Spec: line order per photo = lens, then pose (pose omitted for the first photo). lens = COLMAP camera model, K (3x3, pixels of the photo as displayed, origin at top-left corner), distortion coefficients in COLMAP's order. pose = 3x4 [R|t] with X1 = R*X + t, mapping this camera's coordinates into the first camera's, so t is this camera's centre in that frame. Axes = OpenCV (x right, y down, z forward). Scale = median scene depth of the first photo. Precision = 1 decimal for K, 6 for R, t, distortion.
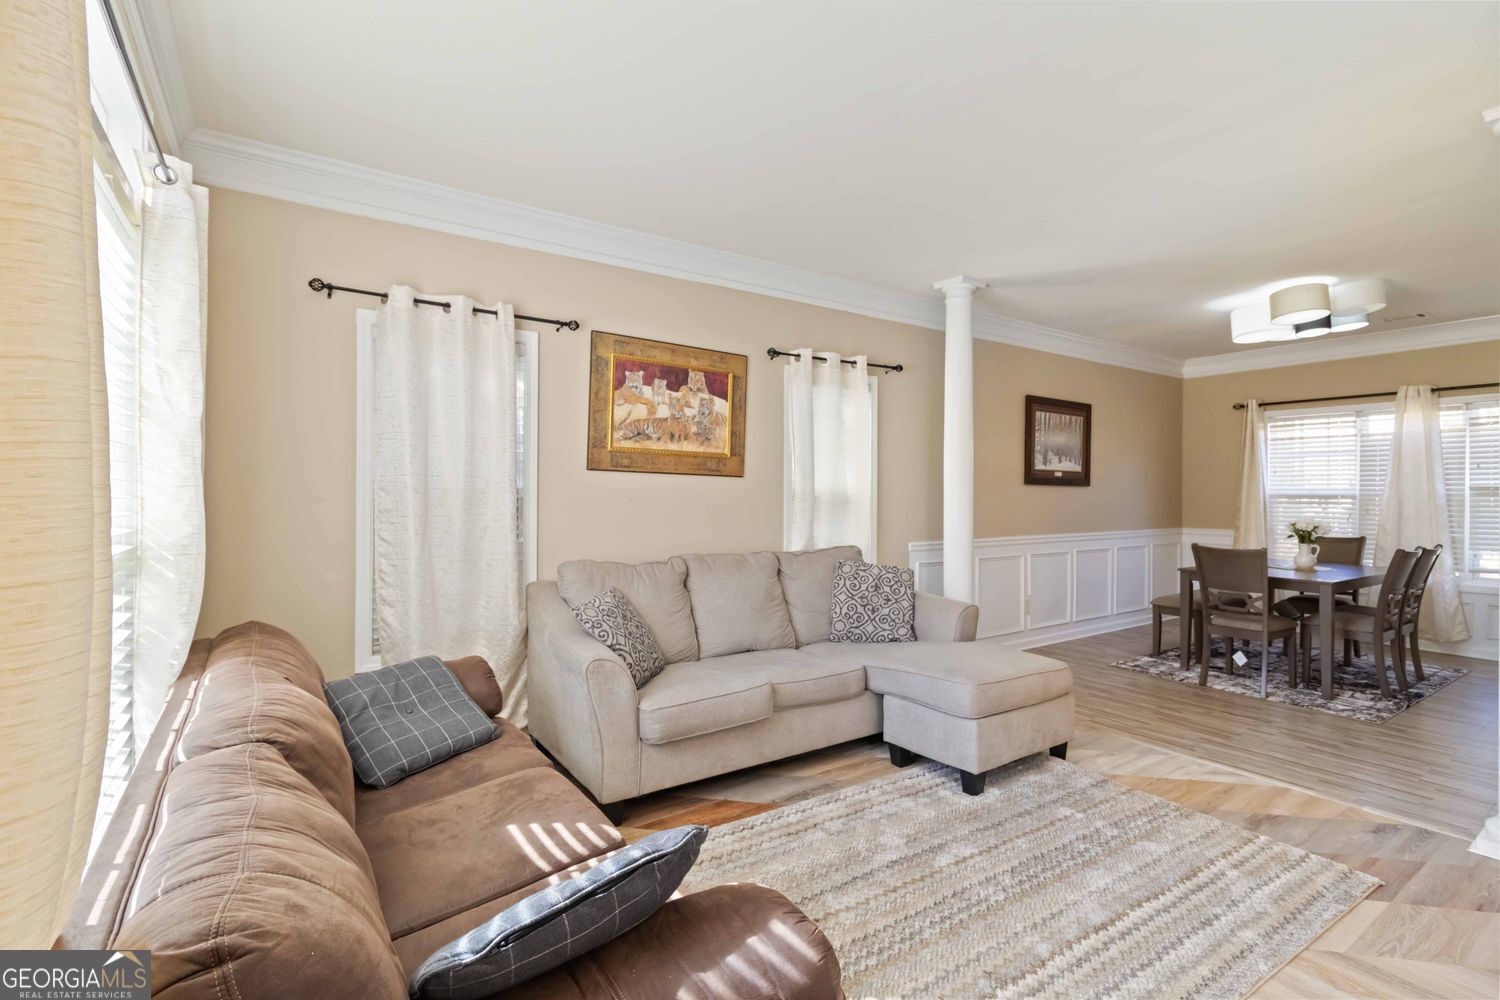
lens RADIAL K [[702.7, 0, 750.6], [0, 702.7, 495.8], [0, 0, 1]] dist [0.000757, -0.000465]
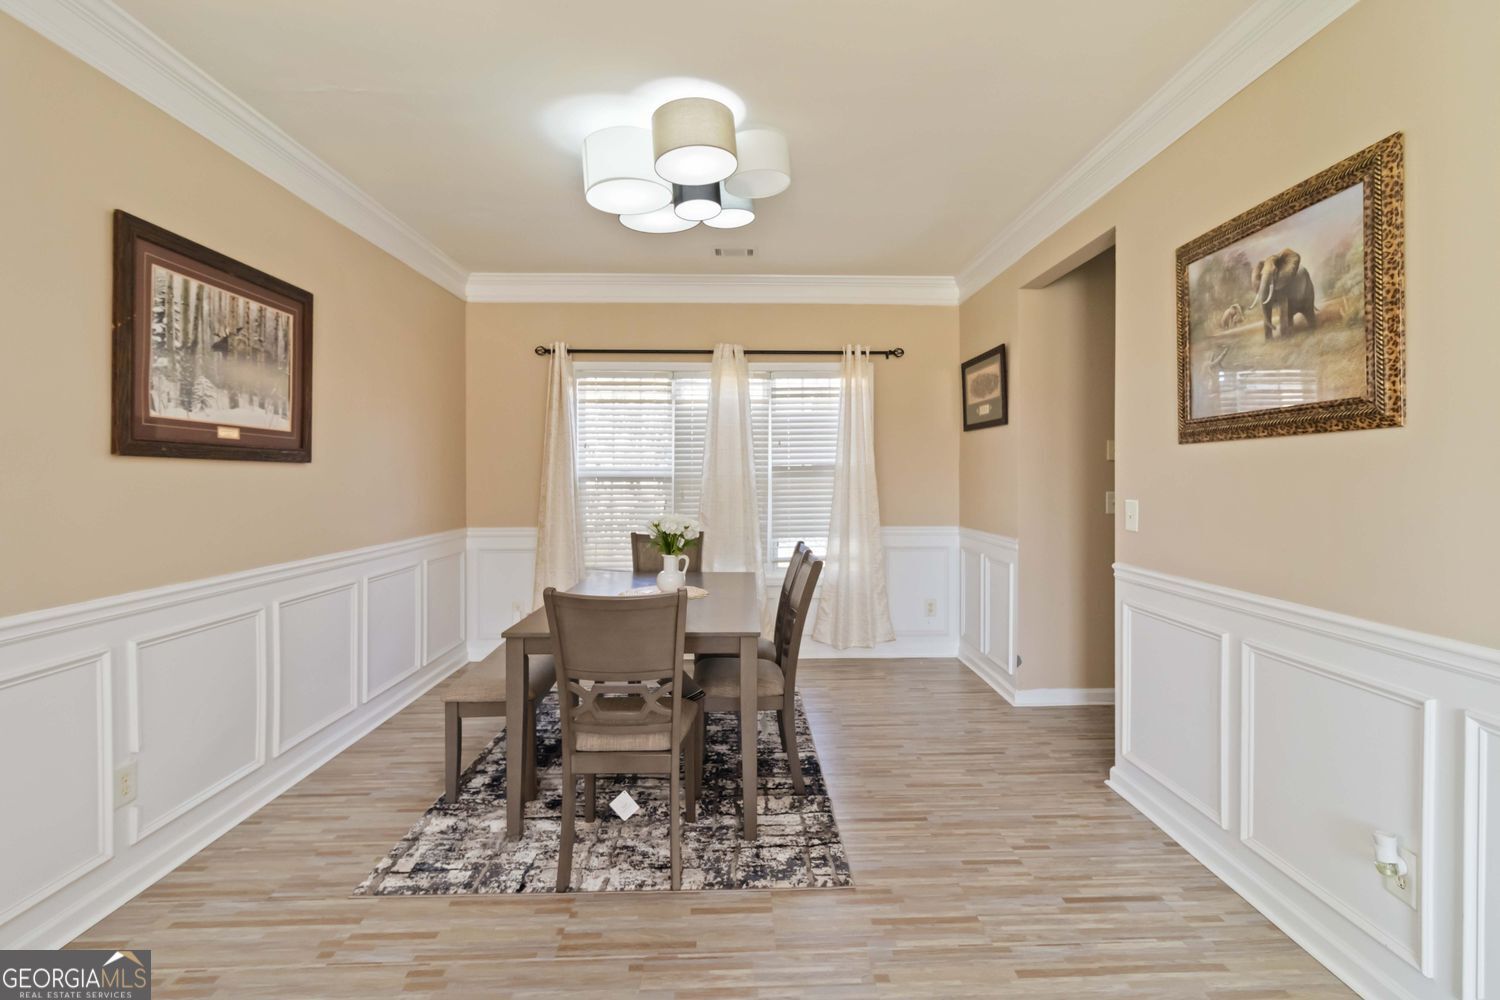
lens RADIAL K [[702.7, 0, 759.1], [0, 702.7, 472.8], [0, 0, 1]] dist [0.000757, -0.000465]
pose [[0.542966, -0.003673, 0.839746, 0.259537], [0.011634, 0.999927, -0.003149, -0.001801], [-0.839674, 0.011480, 0.542970, 0.508750]]
